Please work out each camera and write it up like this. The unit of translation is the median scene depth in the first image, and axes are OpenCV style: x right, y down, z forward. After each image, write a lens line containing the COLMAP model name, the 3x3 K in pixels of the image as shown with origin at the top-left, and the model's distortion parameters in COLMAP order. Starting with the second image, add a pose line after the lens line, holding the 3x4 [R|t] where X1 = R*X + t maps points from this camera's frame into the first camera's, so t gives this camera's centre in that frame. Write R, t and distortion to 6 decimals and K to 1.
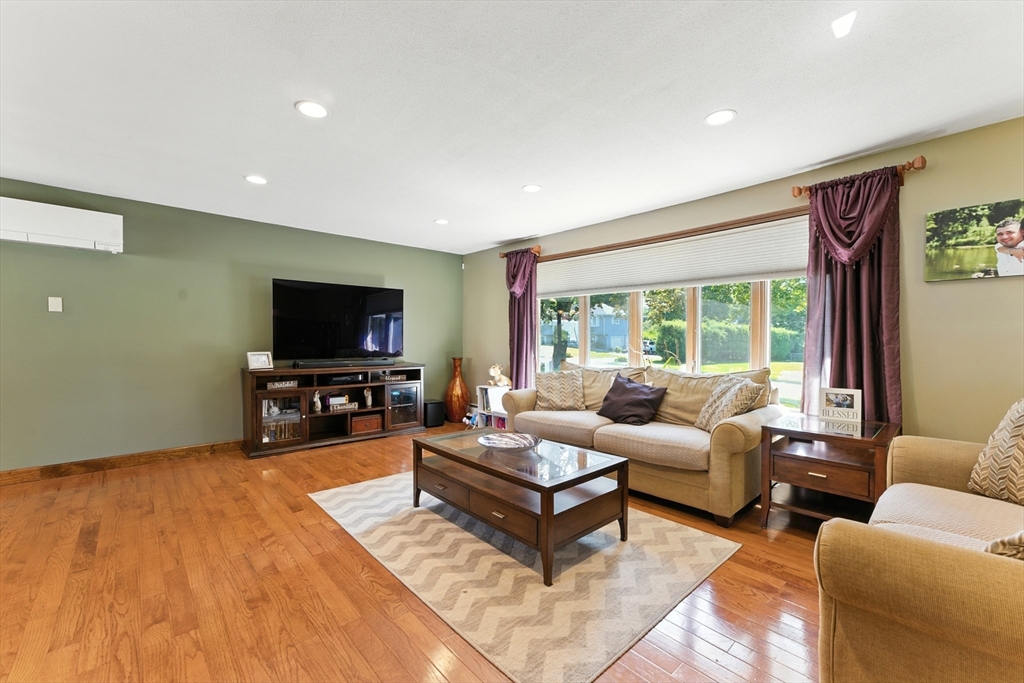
lens RADIAL K [[420.7, 0, 507.7], [0, 420.7, 341.0], [0, 0, 1]] dist [-0.009470, 0.002250]
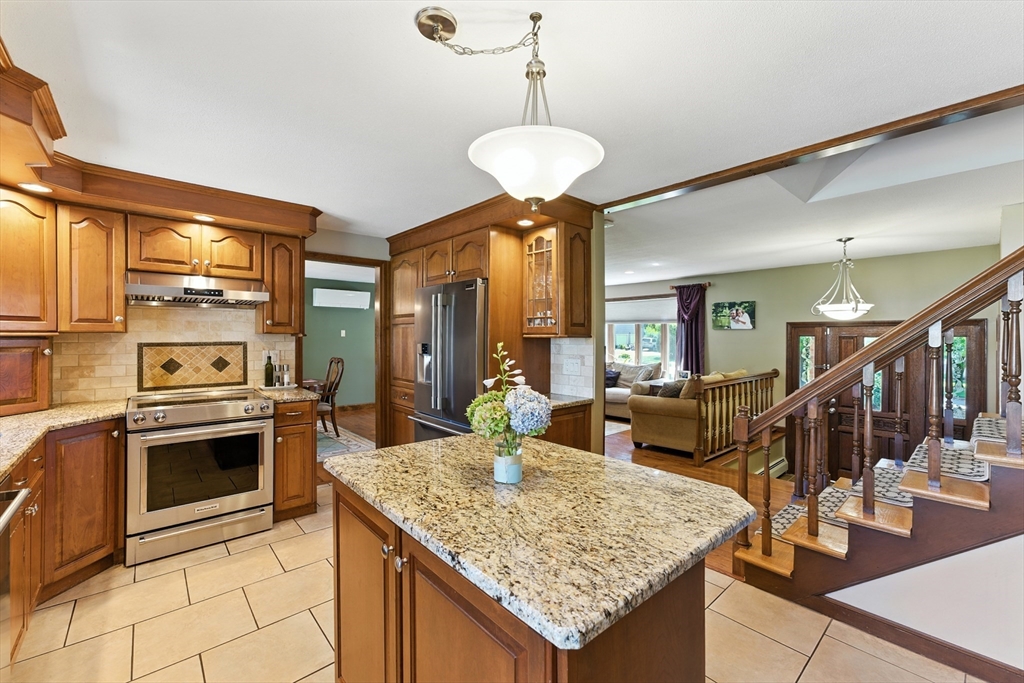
lens RADIAL K [[415.1, 0, 515.3], [0, 415.1, 337.1], [0, 0, 1]] dist [-0.000386, -0.000004]
pose [[0.999982, -0.003460, -0.004962, -0.207268], [0.003456, 0.999994, -0.000764, -0.091599], [0.004964, 0.000747, 0.999987, -1.554111]]
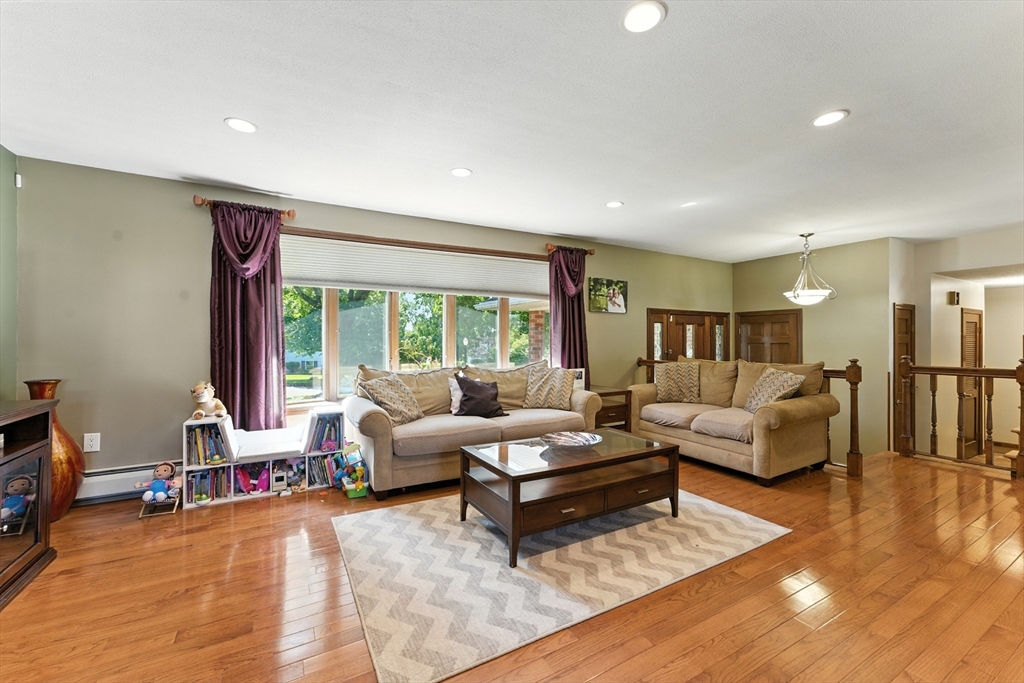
lens RADIAL K [[420.7, 0, 510.3], [0, 420.7, 341.4], [0, 0, 1]] dist [-0.009470, 0.002250]
pose [[0.213720, -0.009046, 0.976853, -1.029997], [0.005393, 0.999953, 0.008080, -0.014795], [-0.976880, 0.003541, 0.213758, 0.917849]]
